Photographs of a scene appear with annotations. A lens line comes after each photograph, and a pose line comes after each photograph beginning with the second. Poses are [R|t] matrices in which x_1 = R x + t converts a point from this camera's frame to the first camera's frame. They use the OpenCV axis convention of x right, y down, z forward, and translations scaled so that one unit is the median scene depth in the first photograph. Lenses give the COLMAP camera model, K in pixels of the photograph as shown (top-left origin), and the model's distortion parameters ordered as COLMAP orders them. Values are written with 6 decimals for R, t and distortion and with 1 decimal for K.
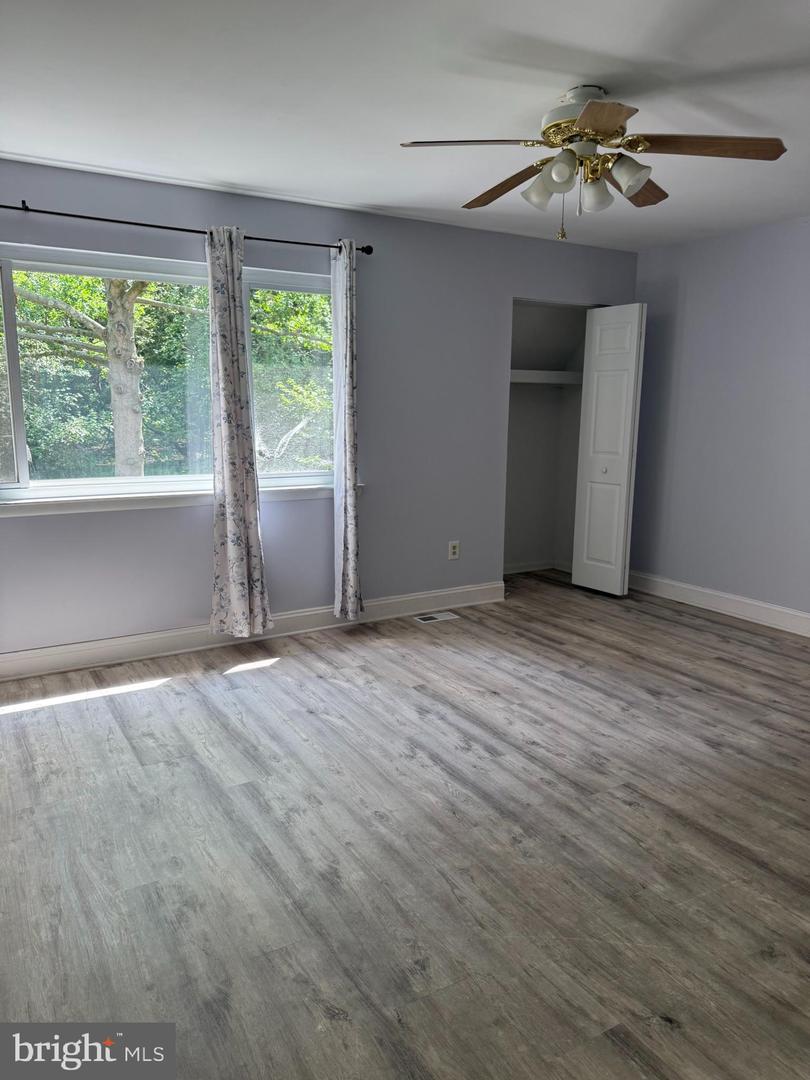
lens RADIAL K [[763.3, 0, 407.8], [0, 763.3, 532.7], [0, 0, 1]] dist [0.063166, -0.046139]
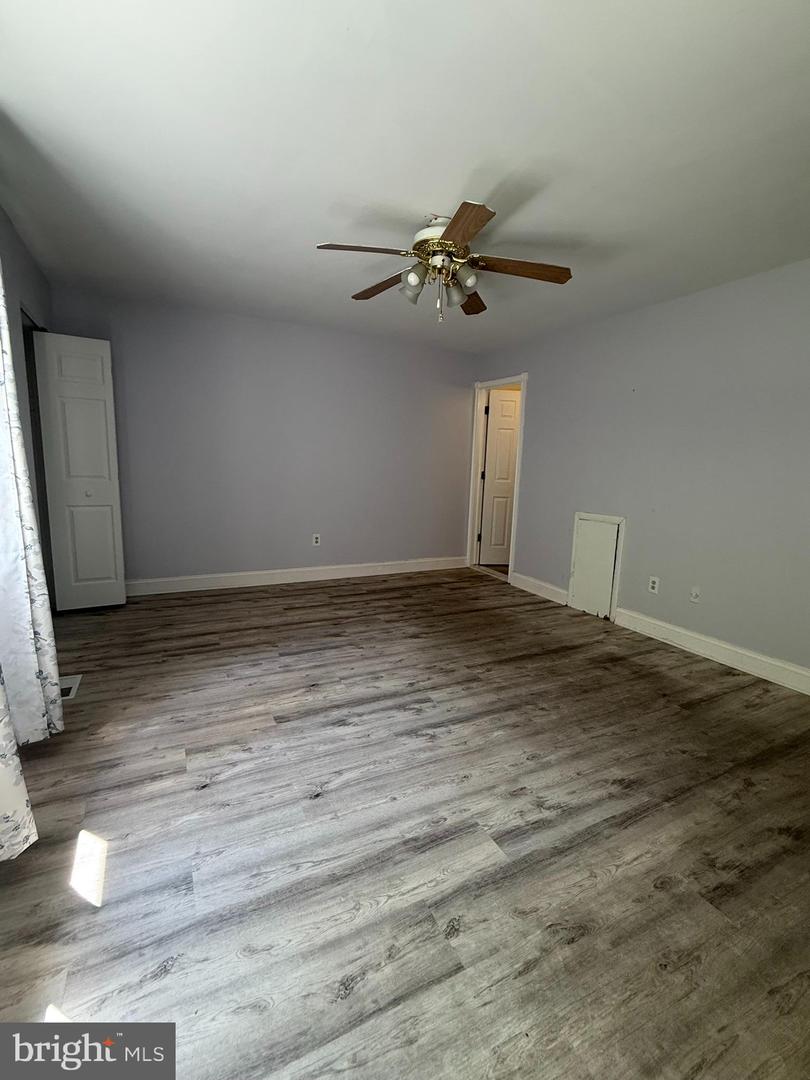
lens RADIAL K [[480.3, 0, 406.5], [0, 480.3, 535.2], [0, 0, 1]] dist [0.000135, 0.001829]
pose [[0.072583, -0.163066, 0.983942, -0.539511], [0.130311, 0.979637, 0.152740, -0.102103], [-0.988813, 0.117132, 0.092354, 0.752737]]
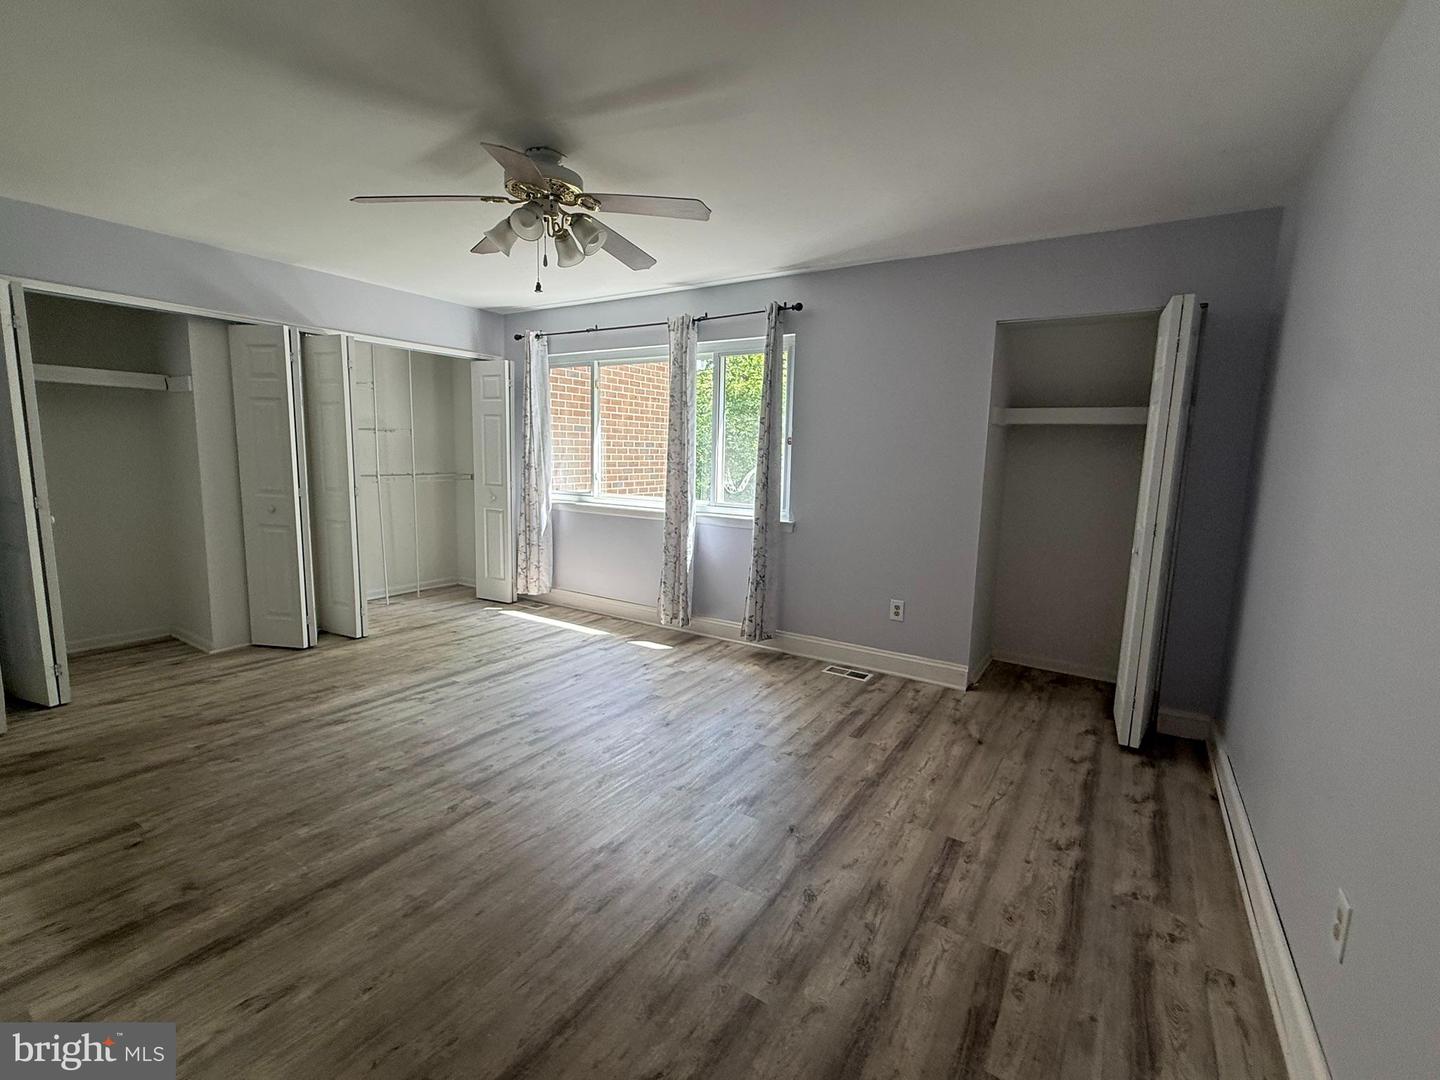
lens RADIAL K [[640.3, 0, 721.7], [0, 640.3, 536.3], [0, 0, 1]] dist [0.000135, 0.001829]
pose [[0.442251, 0.122253, -0.888520, 0.858676], [-0.168609, 0.984336, 0.051513, -0.092628], [0.880900, 0.127031, 0.455937, 0.628922]]
